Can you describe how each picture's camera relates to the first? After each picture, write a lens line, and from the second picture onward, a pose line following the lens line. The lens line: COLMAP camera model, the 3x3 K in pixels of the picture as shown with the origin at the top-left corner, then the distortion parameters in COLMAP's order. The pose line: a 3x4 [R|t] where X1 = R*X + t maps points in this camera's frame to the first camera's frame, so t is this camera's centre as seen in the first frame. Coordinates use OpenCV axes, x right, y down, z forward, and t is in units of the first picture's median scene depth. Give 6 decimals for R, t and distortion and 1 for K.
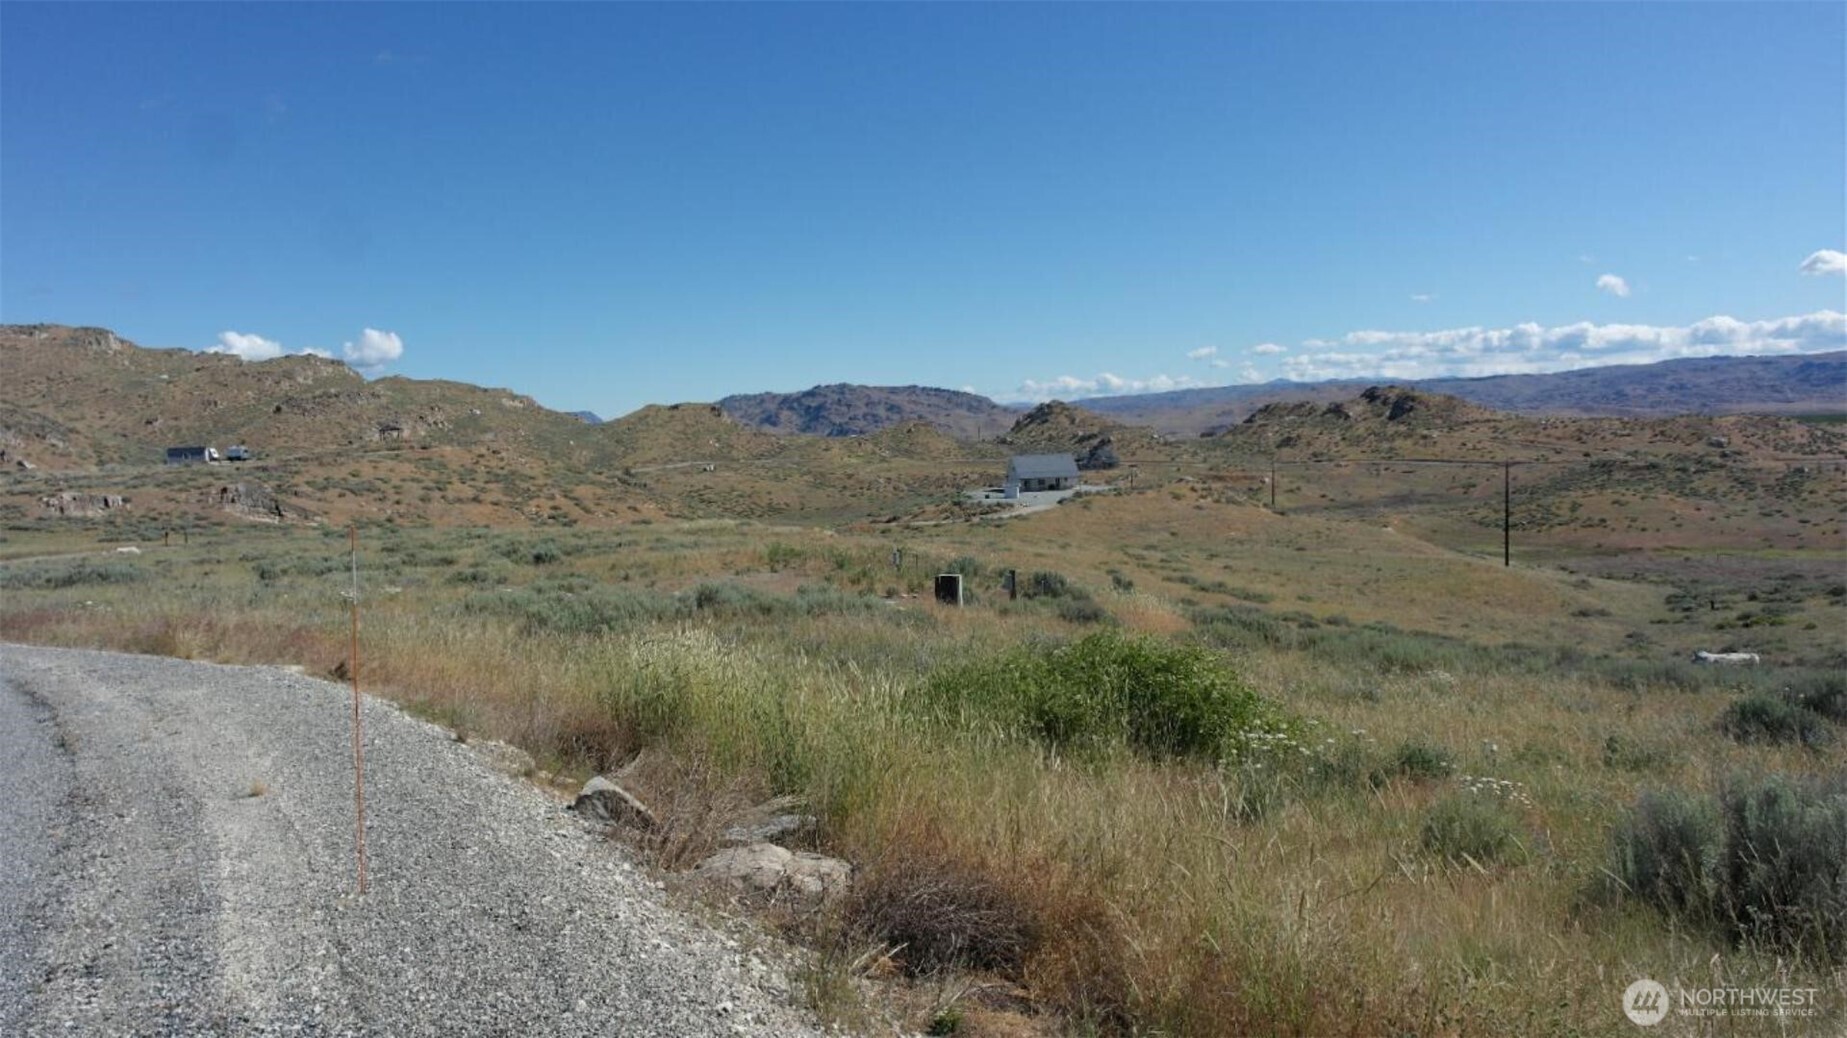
lens RADIAL K [[1282.0, 0, 914.2], [0, 1282.0, 530.2], [0, 0, 1]] dist [-0.014210, 0.013400]
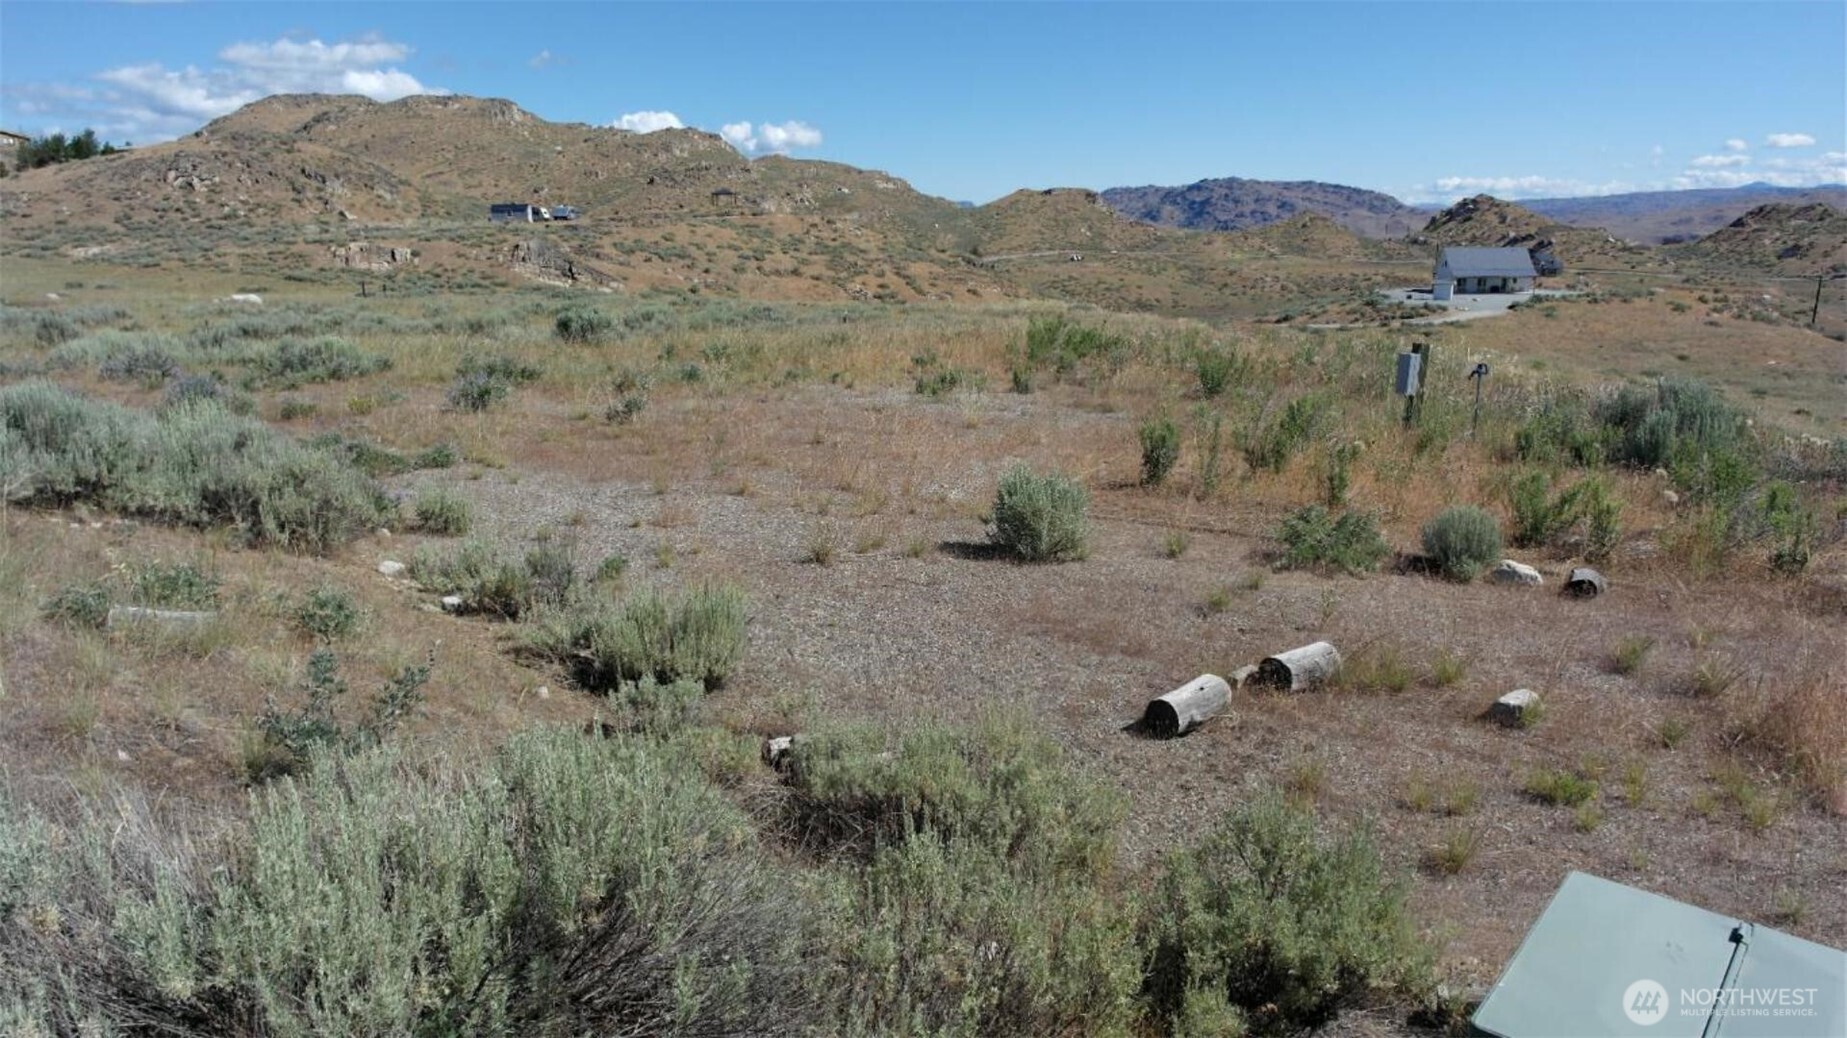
lens RADIAL K [[1282.0, 0, 913.8], [0, 1282.0, 545.8], [0, 0, 1]] dist [-0.014210, 0.013400]
pose [[0.958071, 0.096779, -0.269693, -0.004367], [-0.050396, 0.983475, 0.173888, 0.001669], [0.282065, -0.153005, 0.947116, 0.074173]]
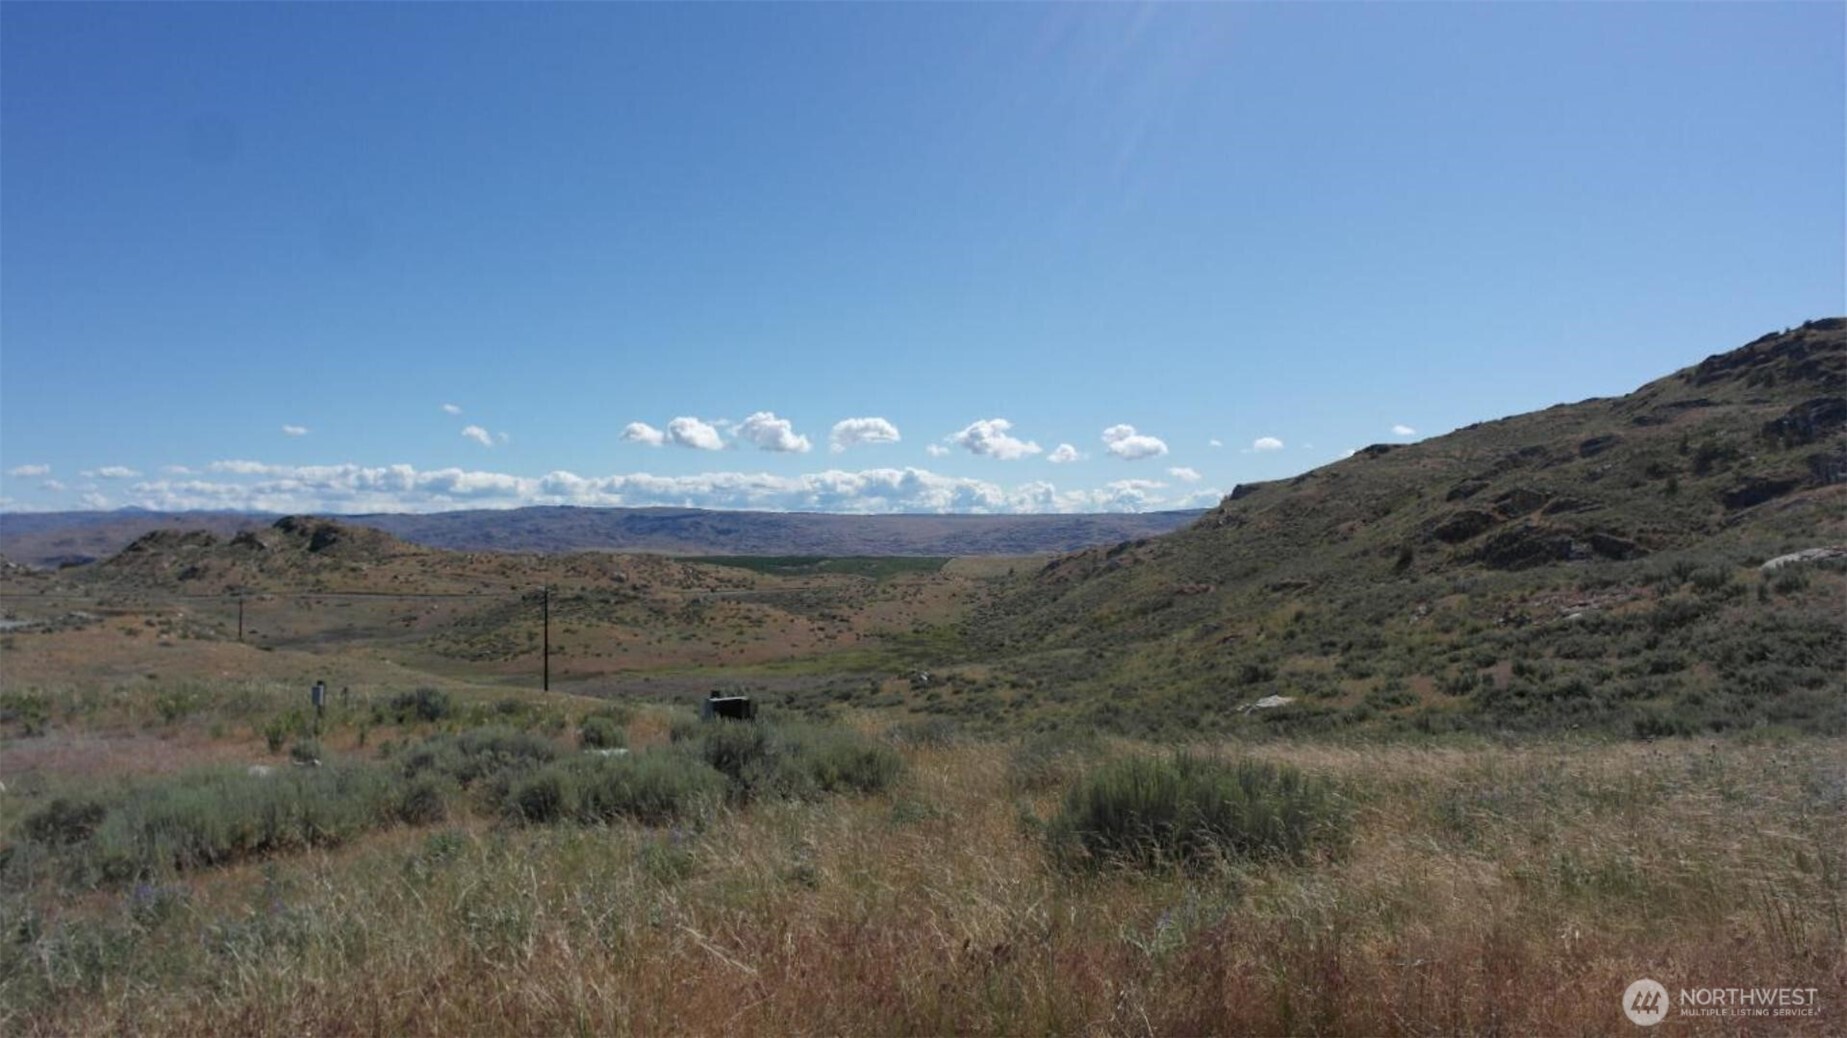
lens RADIAL K [[1282.0, 0, 918.5], [0, 1282.0, 557.1], [0, 0, 1]] dist [-0.014210, 0.013400]
pose [[0.675235, 0.022190, 0.737268, -0.029253], [0.041001, 0.996873, -0.067556, 0.000751], [-0.736462, 0.075845, 0.672214, 0.039749]]
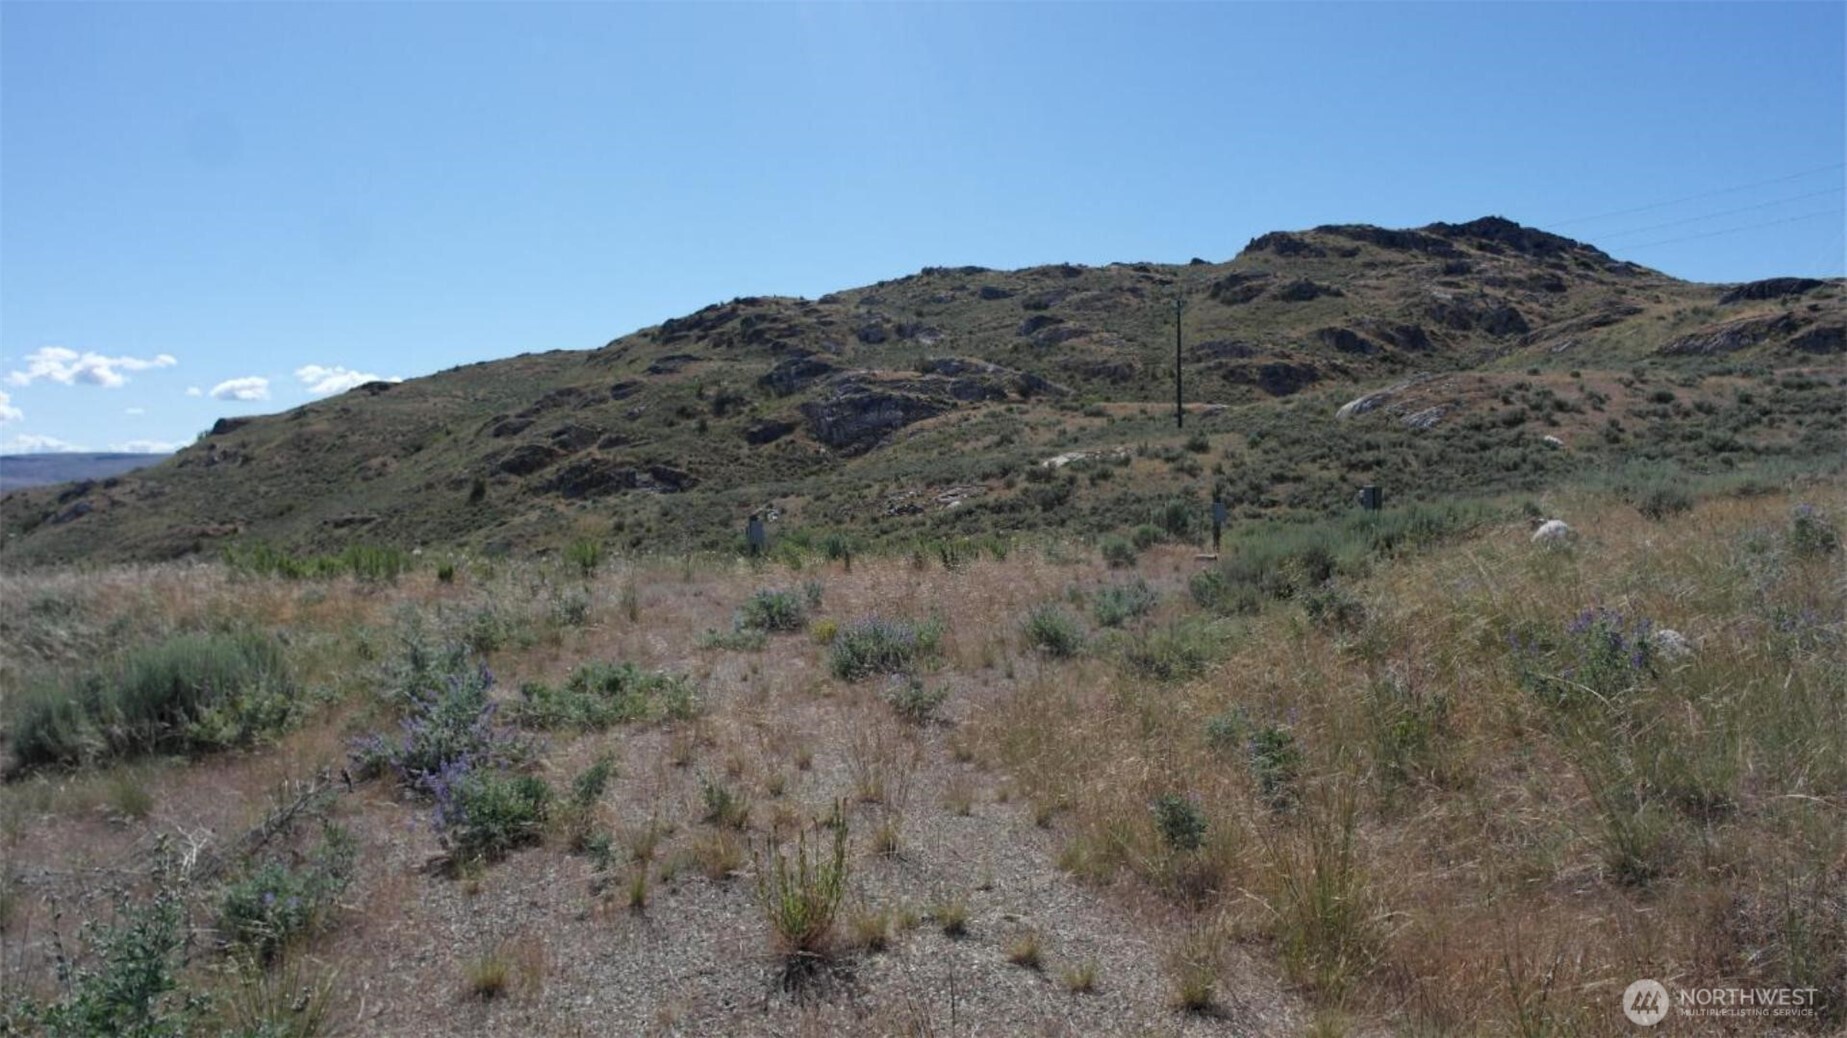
lens RADIAL K [[1282.0, 0, 915.6], [0, 1282.0, 541.4], [0, 0, 1]] dist [-0.014210, 0.013400]
pose [[-0.074011, -0.012908, 0.997174, -0.058728], [0.095070, 0.995271, 0.019939, 0.002111], [-0.992716, 0.096277, -0.072434, 0.104789]]
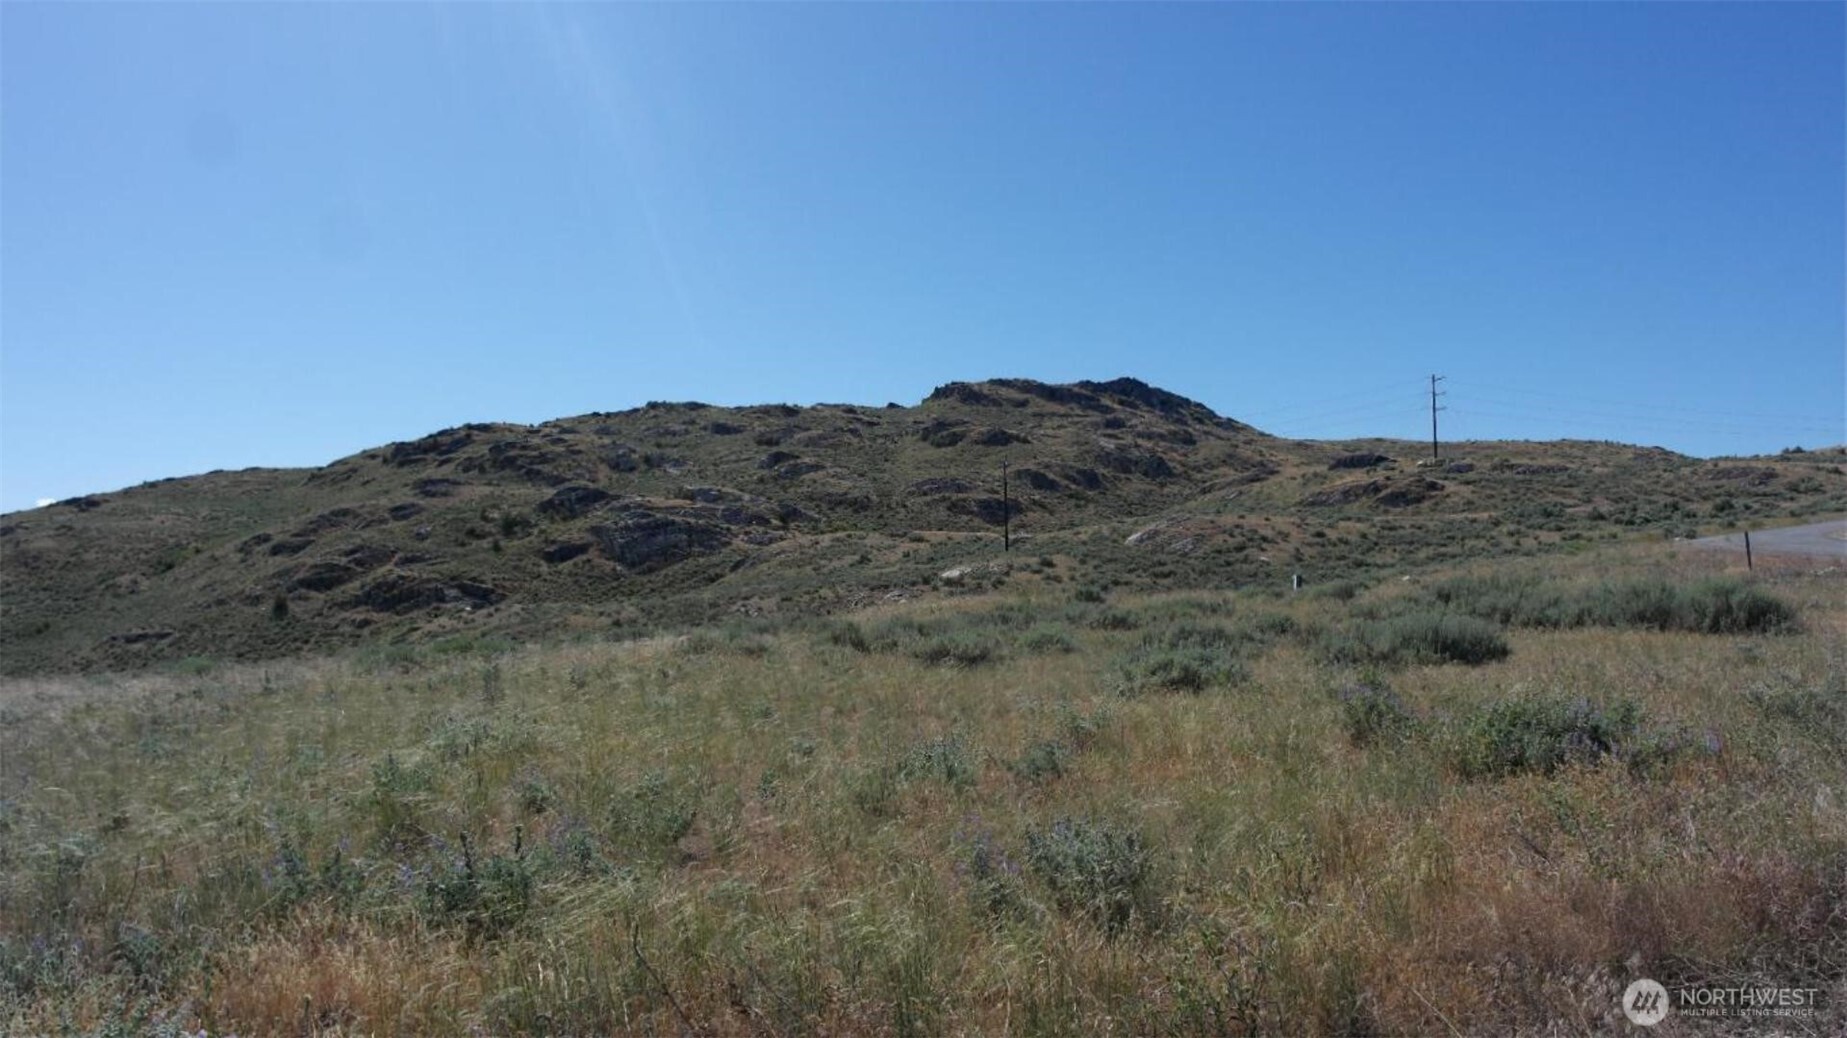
lens RADIAL K [[1282.0, 0, 909.9], [0, 1282.0, 523.2], [0, 0, 1]] dist [-0.014210, 0.013400]
pose [[-0.343531, 0.092628, 0.934562, -0.137310], [0.104371, 0.992725, -0.060028, 0.000875], [-0.933324, 0.076920, -0.350700, 0.182821]]
